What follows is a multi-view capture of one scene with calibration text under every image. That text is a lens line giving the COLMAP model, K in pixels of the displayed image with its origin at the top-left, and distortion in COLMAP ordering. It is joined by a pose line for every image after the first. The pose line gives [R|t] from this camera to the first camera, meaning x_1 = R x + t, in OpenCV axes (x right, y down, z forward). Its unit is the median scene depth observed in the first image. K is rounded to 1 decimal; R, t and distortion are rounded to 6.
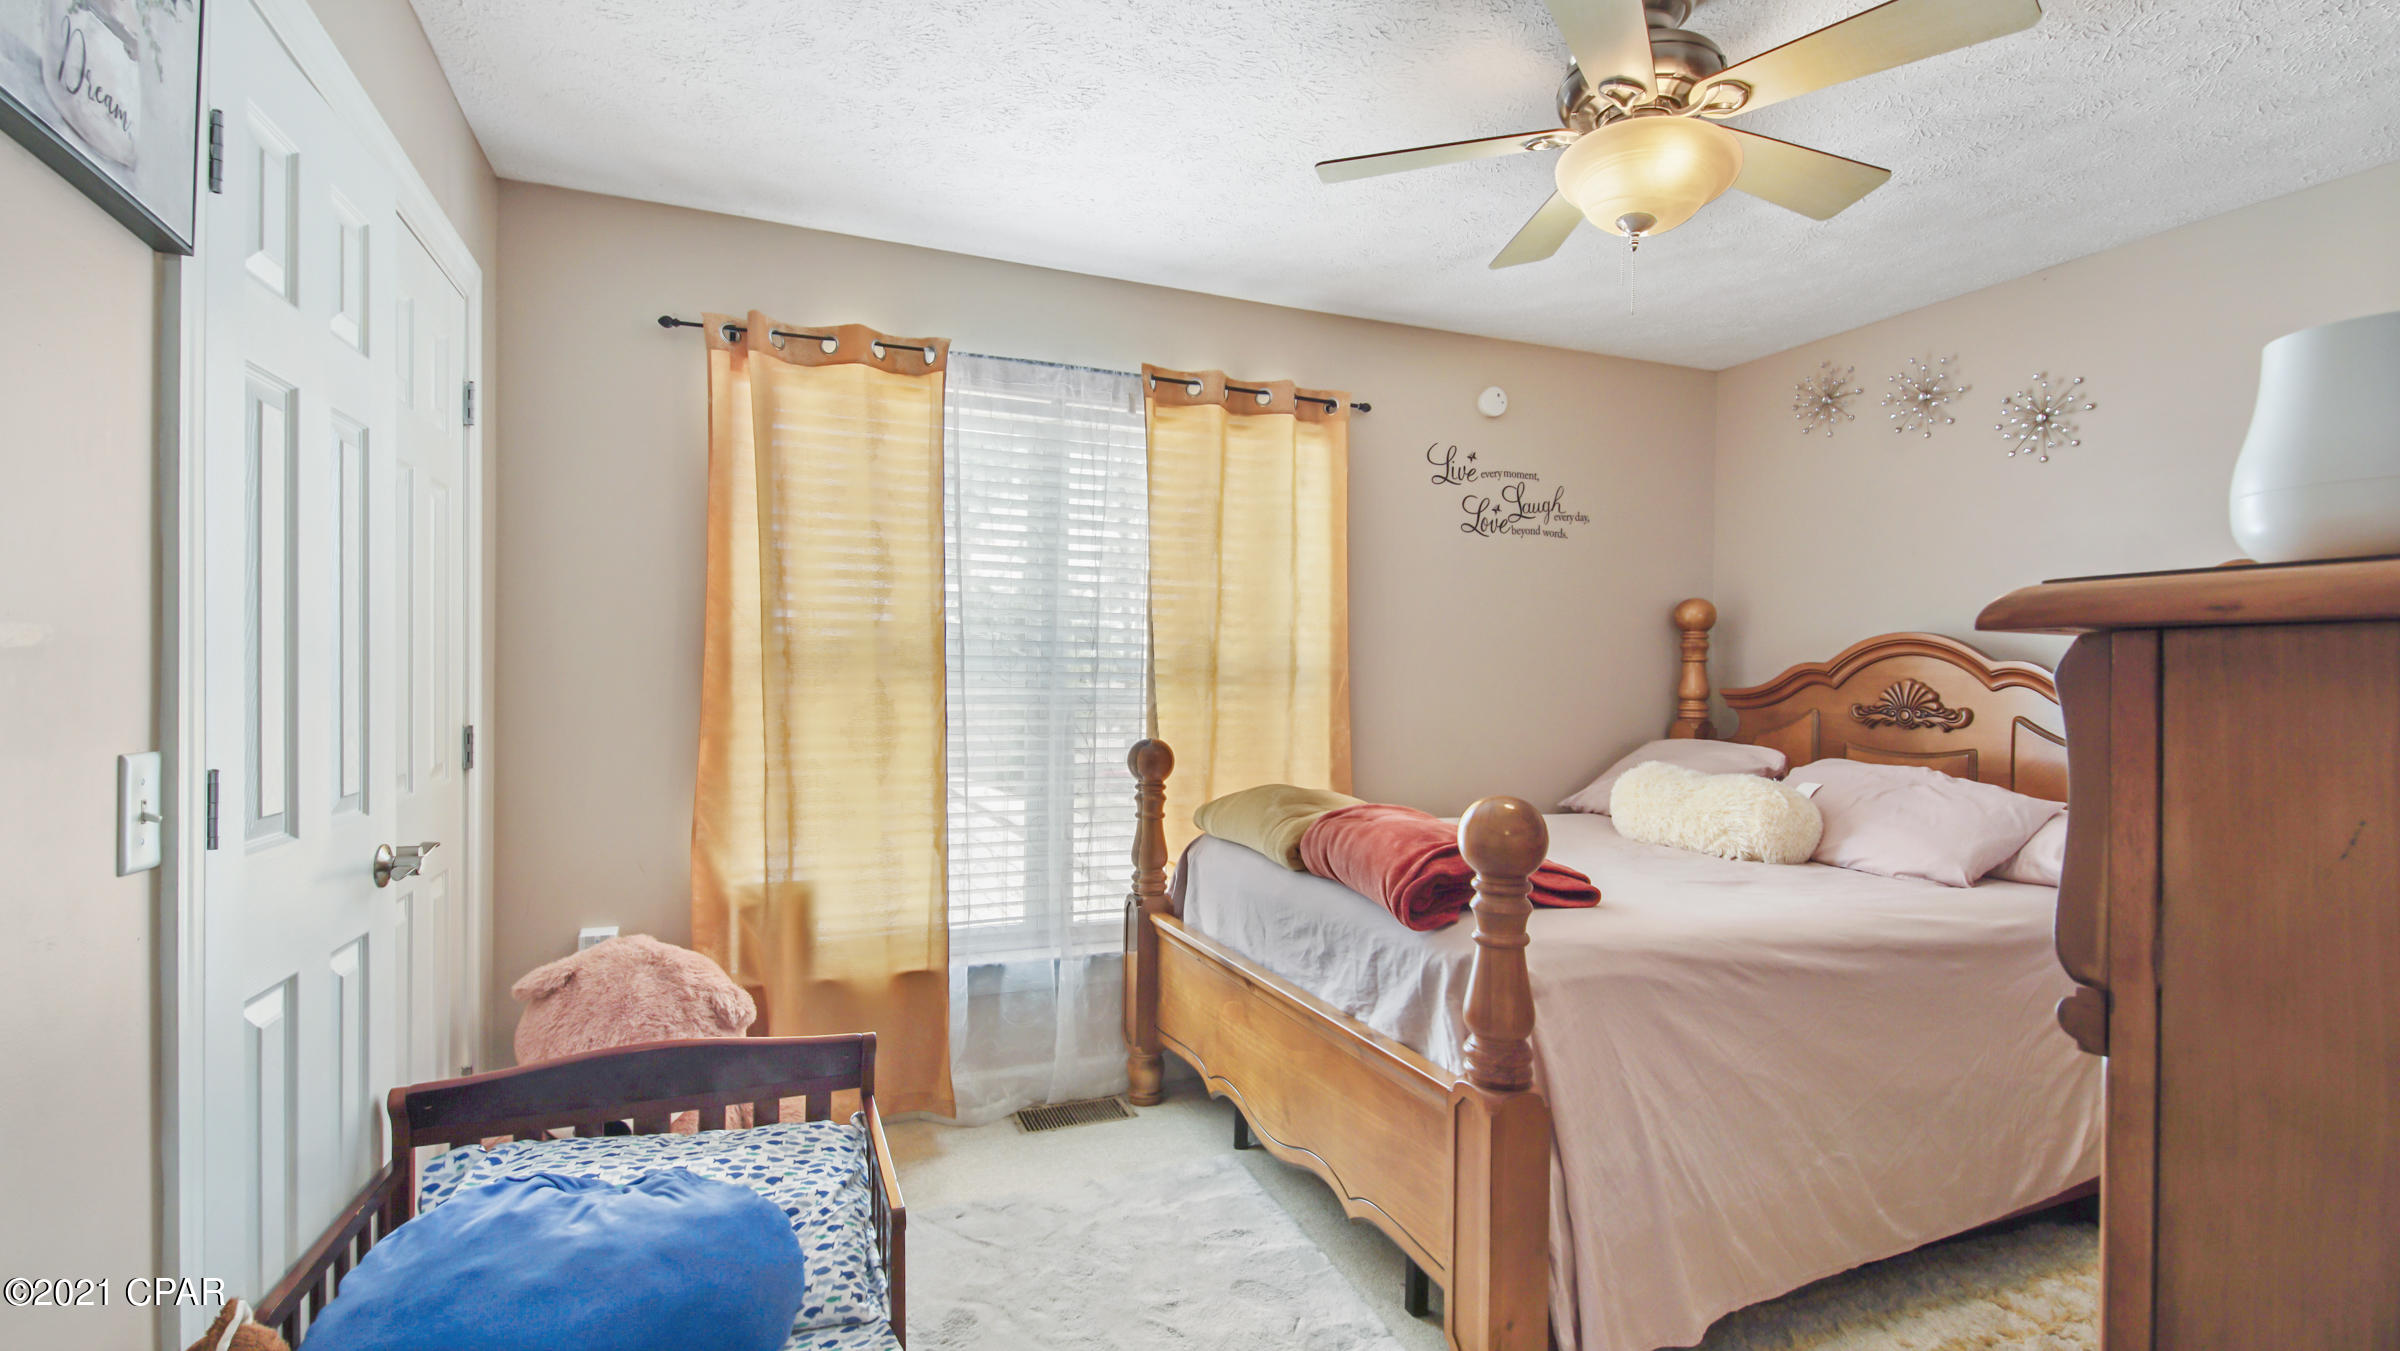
lens RADIAL K [[1274.4, 0, 1263.1], [0, 1274.4, 677.3], [0, 0, 1]] dist [0.049615, -0.035947]
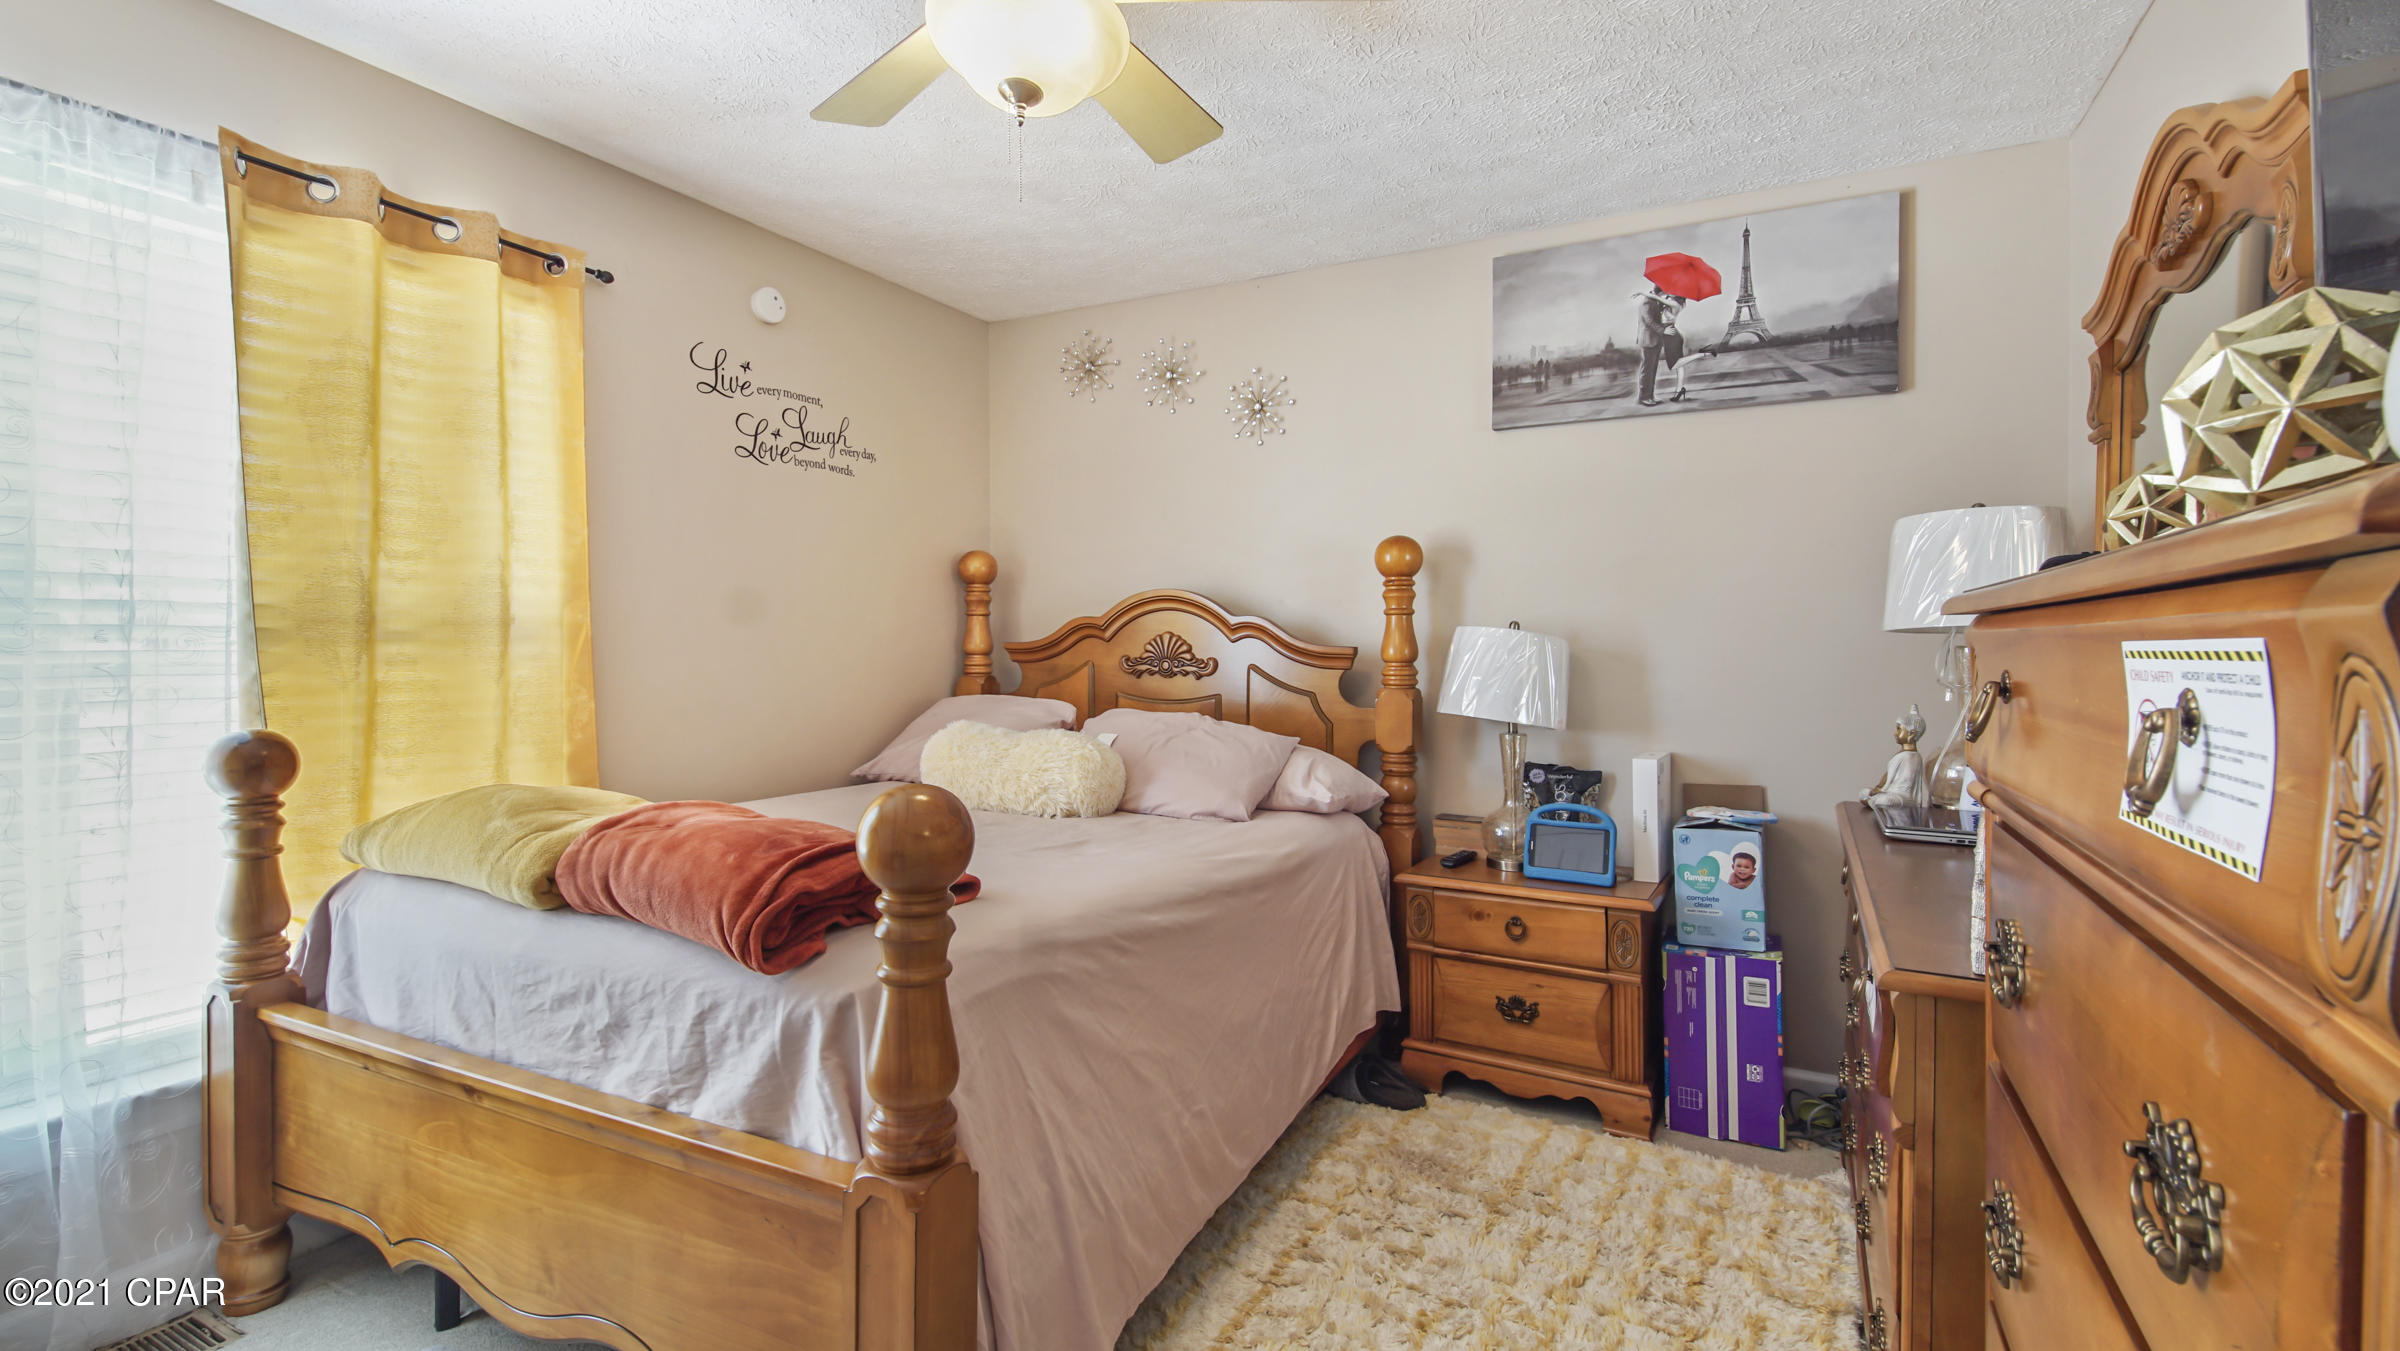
lens RADIAL K [[1140.0, 0, 1253.1], [0, 1140.0, 655.4], [0, 0, 1]] dist [0.039239, -0.023644]
pose [[0.782646, -0.016887, 0.622238, -0.056476], [0.005715, 0.999785, 0.019945, 0.002758], [-0.622441, -0.012054, 0.782574, 0.248342]]
